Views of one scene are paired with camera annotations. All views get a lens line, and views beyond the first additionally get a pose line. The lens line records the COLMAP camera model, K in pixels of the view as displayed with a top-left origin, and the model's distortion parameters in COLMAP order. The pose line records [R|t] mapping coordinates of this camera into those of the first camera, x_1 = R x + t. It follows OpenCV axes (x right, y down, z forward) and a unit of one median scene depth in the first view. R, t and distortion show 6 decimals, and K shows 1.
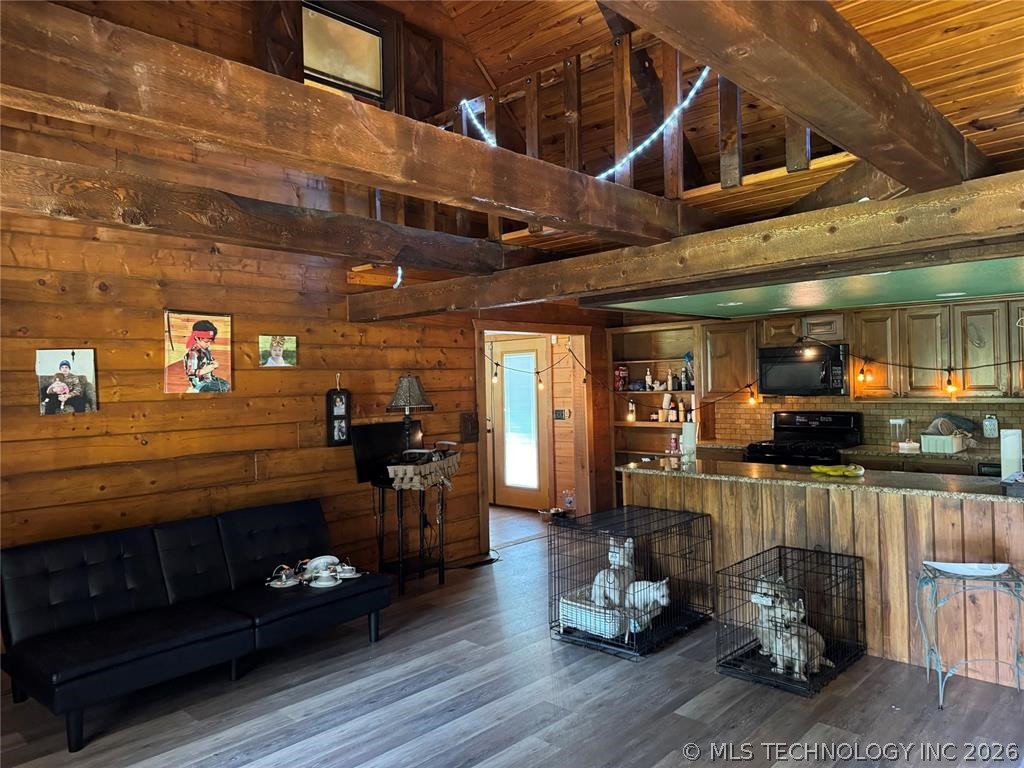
lens RADIAL K [[715.5, 0, 509.8], [0, 715.5, 385.3], [0, 0, 1]] dist [0.078975, -0.084938]
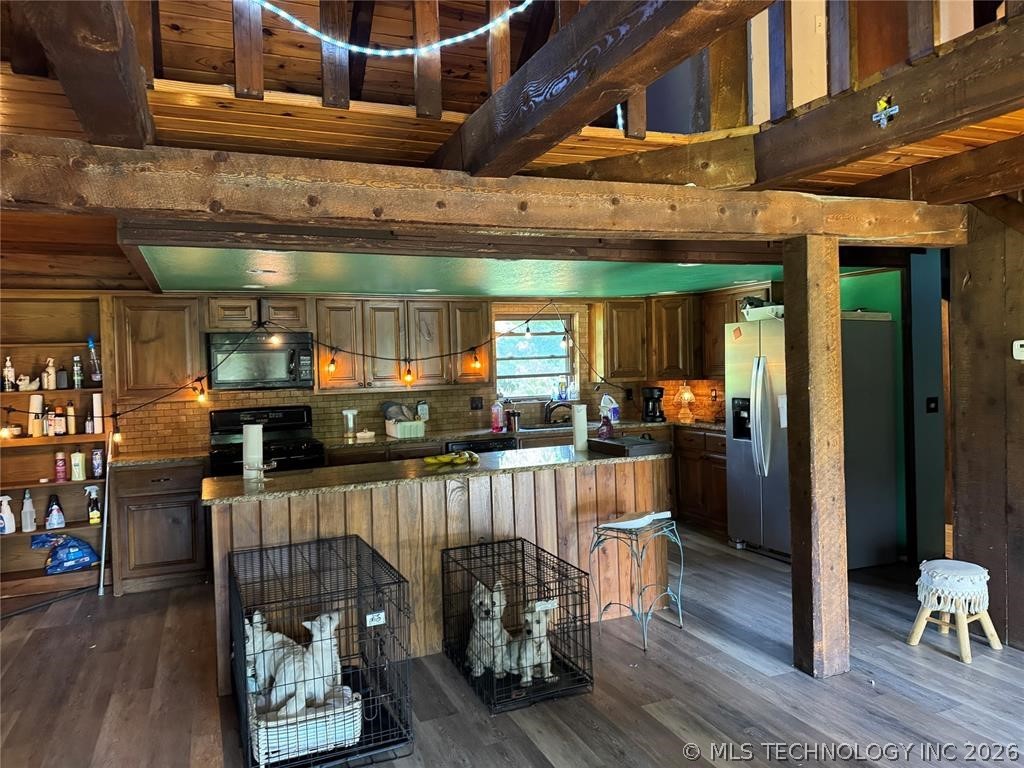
lens RADIAL K [[715.5, 0, 510.2], [0, 715.5, 375.7], [0, 0, 1]] dist [0.078975, -0.084938]
pose [[0.400192, -0.003863, 0.916423, -0.297878], [0.024523, 0.999678, -0.006495, 0.011990], [-0.916103, 0.025073, 0.400158, 0.420286]]
